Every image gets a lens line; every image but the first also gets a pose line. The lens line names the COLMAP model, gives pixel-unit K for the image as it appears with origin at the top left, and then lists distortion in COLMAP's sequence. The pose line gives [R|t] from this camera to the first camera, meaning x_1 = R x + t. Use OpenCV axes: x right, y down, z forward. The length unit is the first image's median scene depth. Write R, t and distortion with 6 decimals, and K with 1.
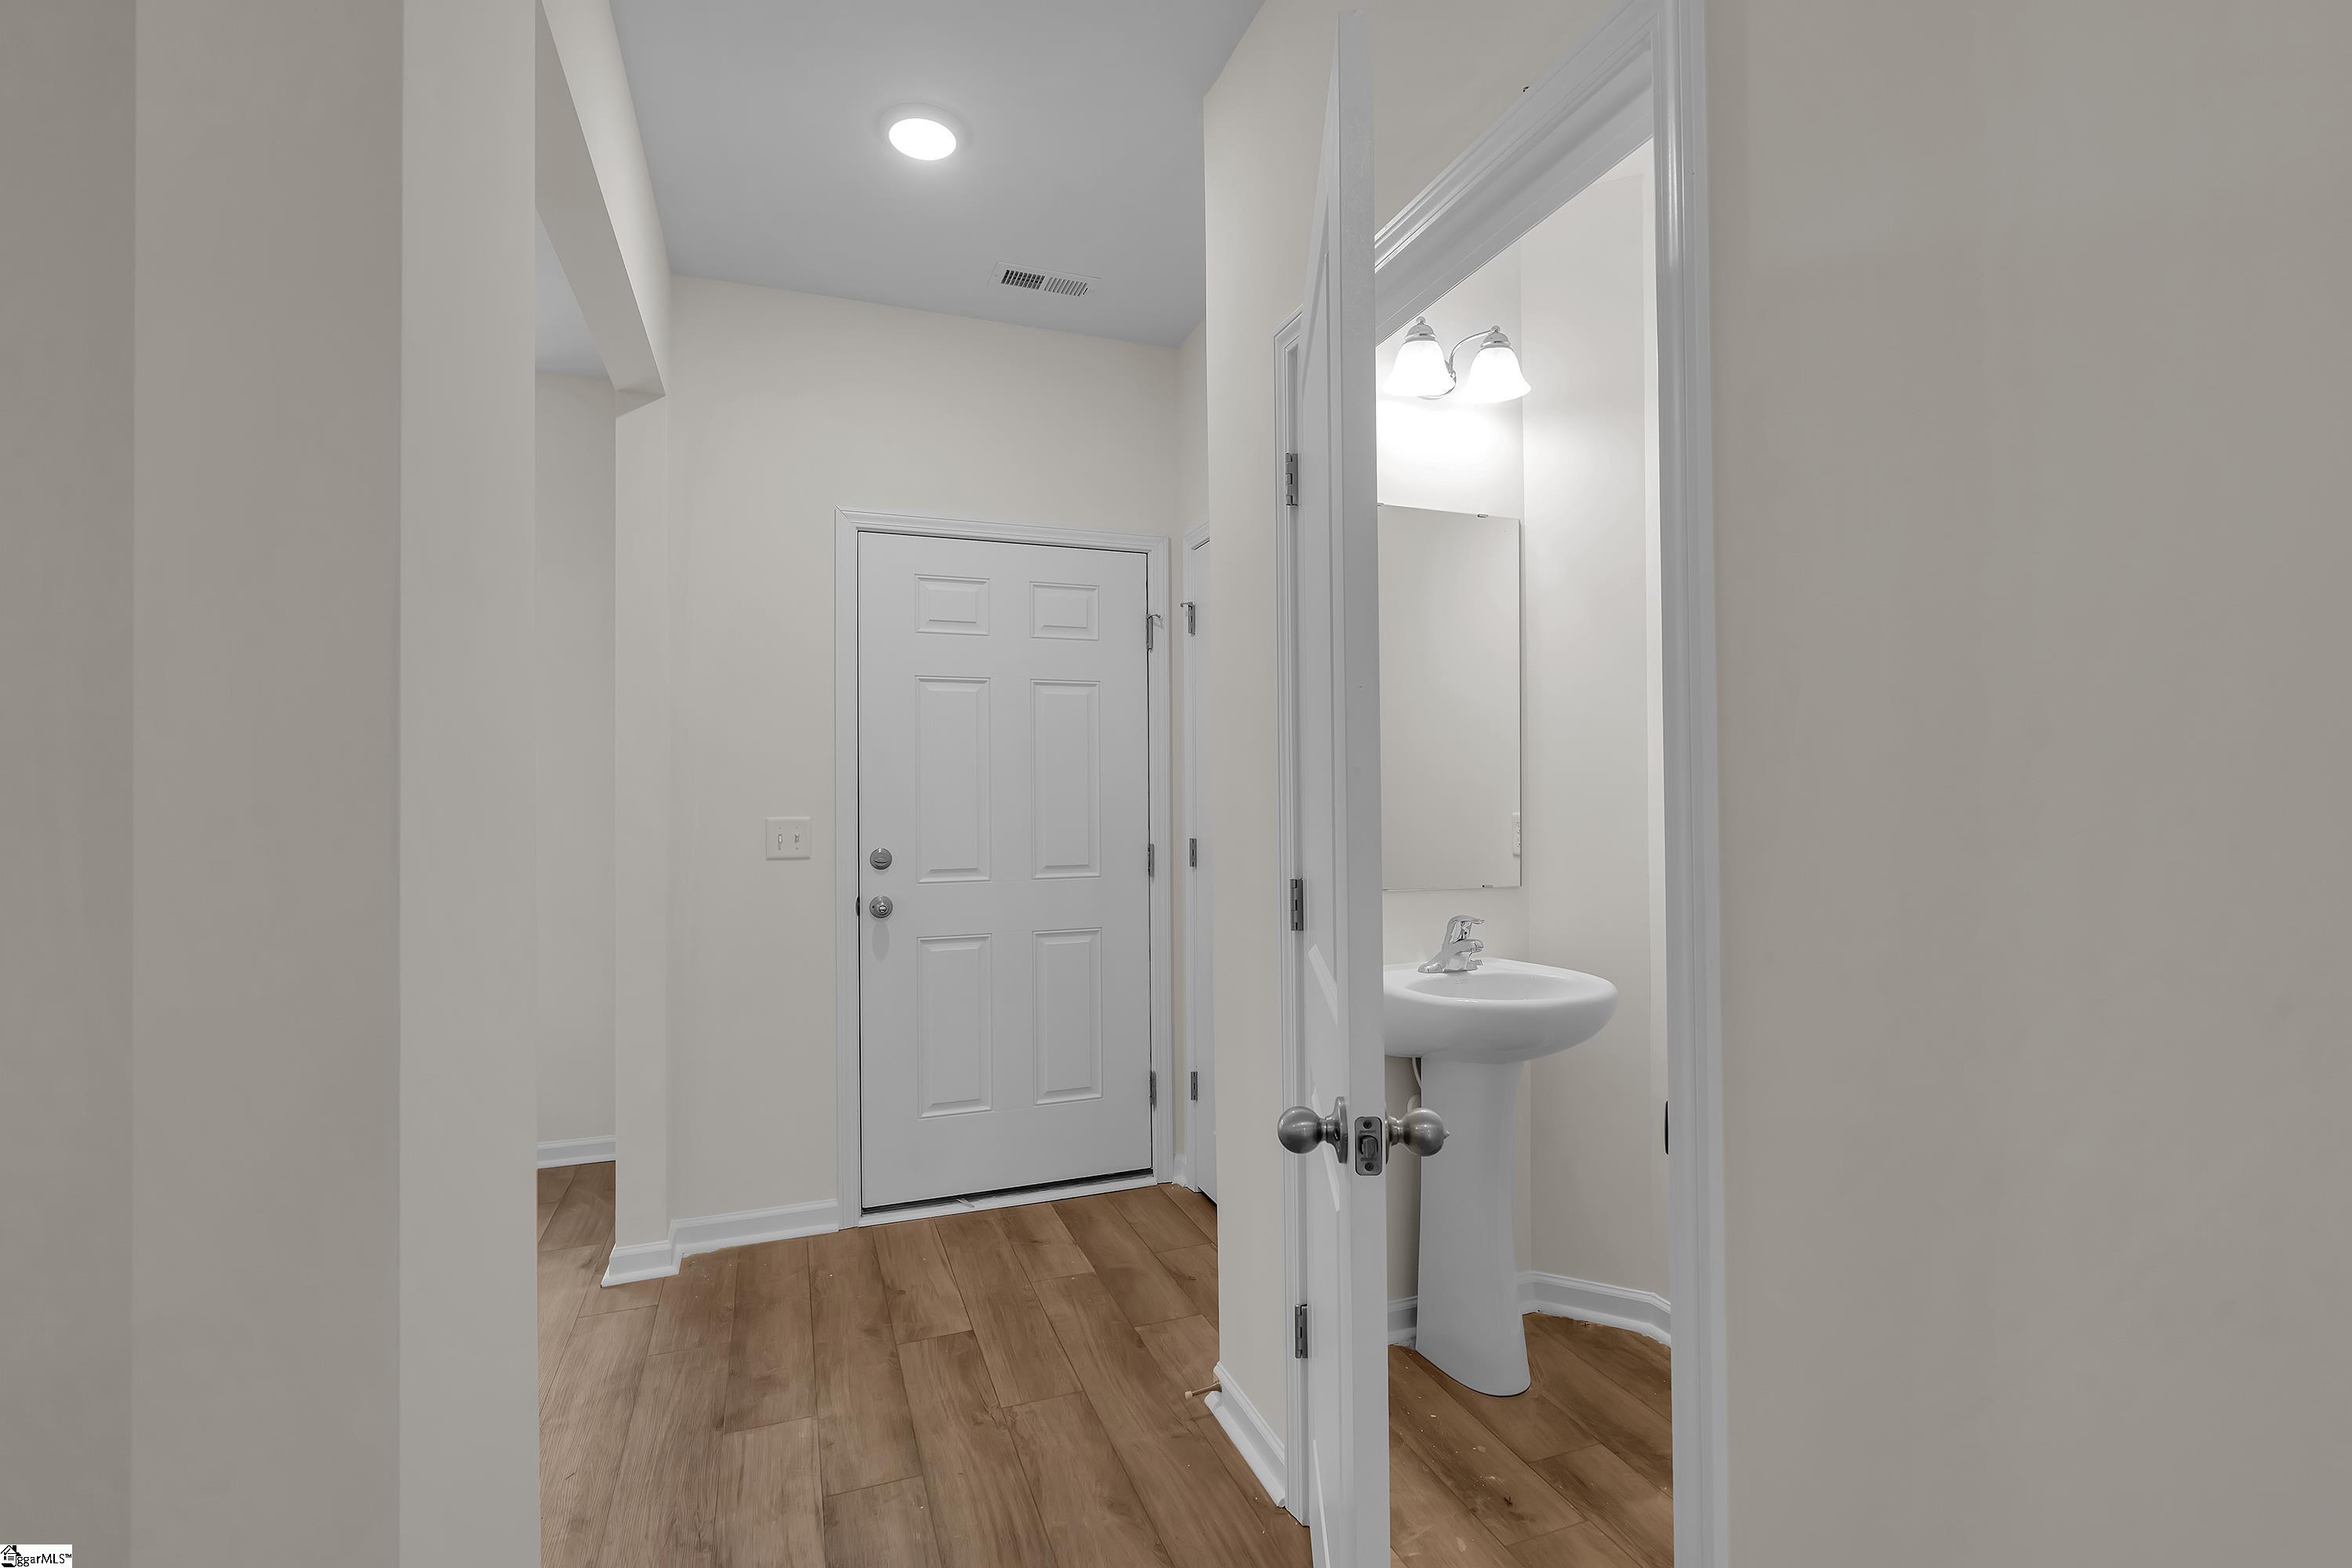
lens RADIAL K [[1047.6, 0, 1178.4], [0, 1047.6, 786.9], [0, 0, 1]] dist [-0.002291, 0.000167]
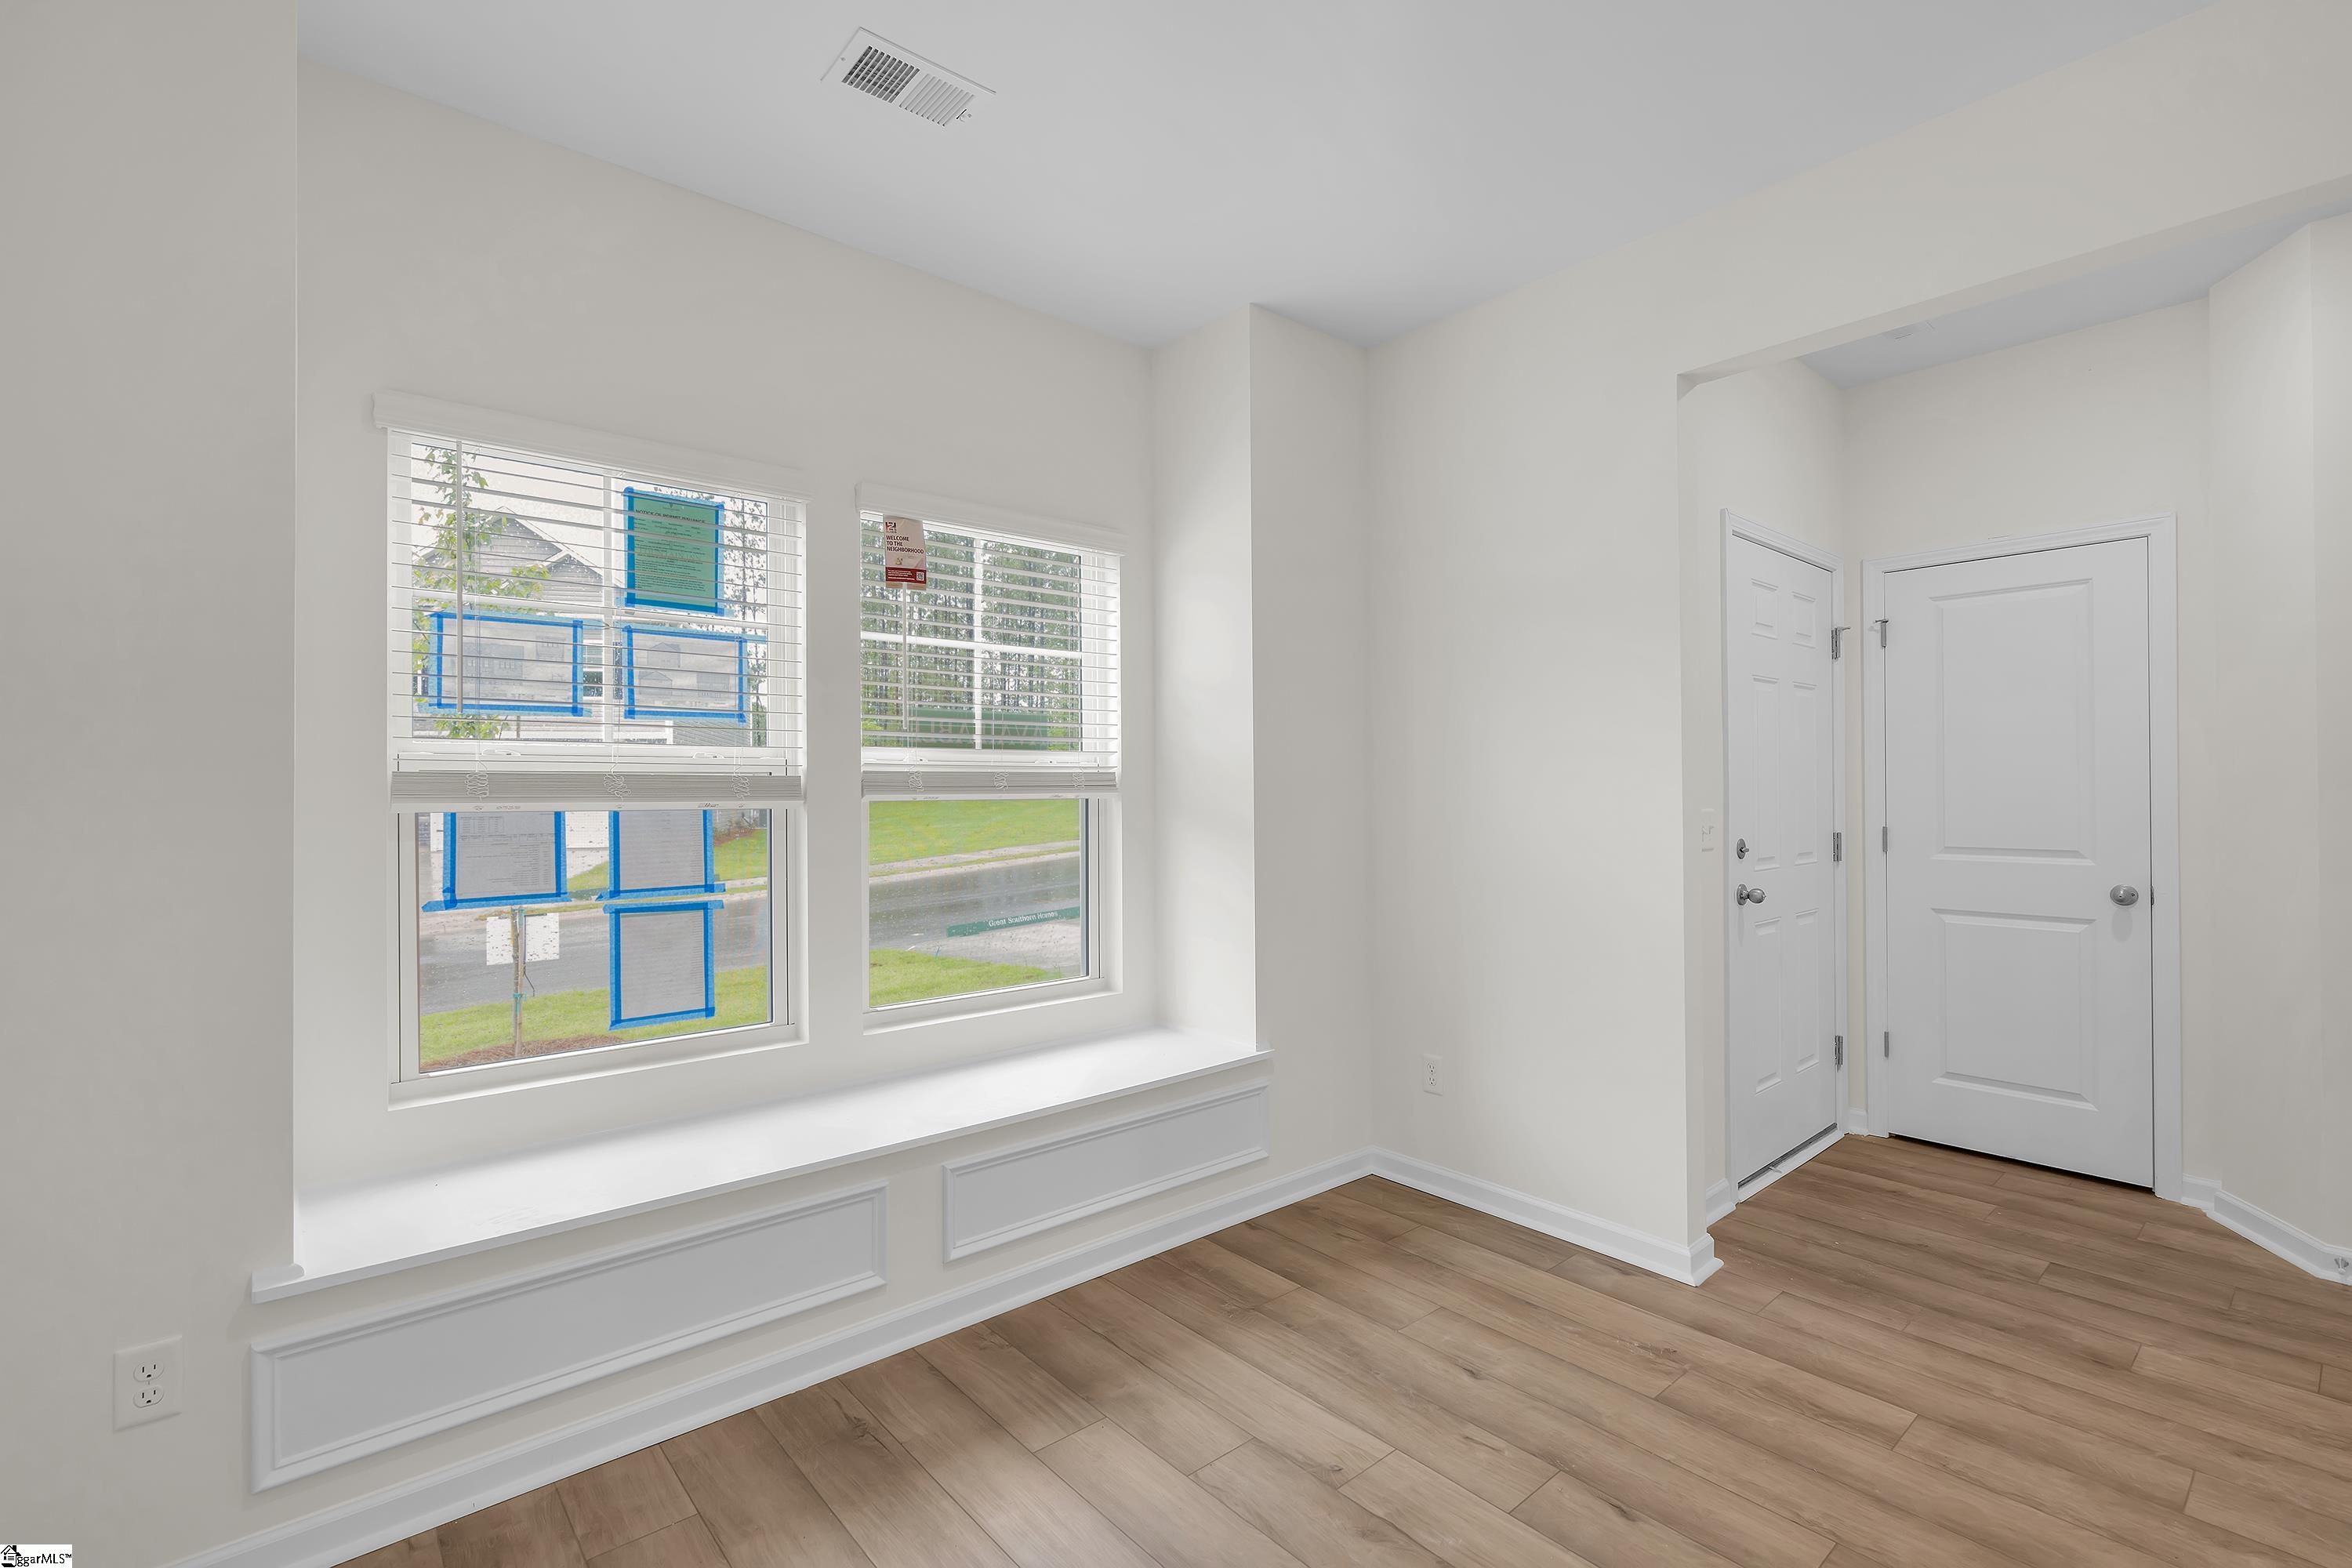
lens RADIAL K [[1047.6, 0, 1178.4], [0, 1047.6, 786.9], [0, 0, 1]] dist [-0.002291, 0.000167]
pose [[0.935733, 0.008699, 0.352602, -1.371199], [-0.010302, 0.999943, 0.002670, 0.013088], [-0.352559, -0.006131, 0.935770, 0.261510]]
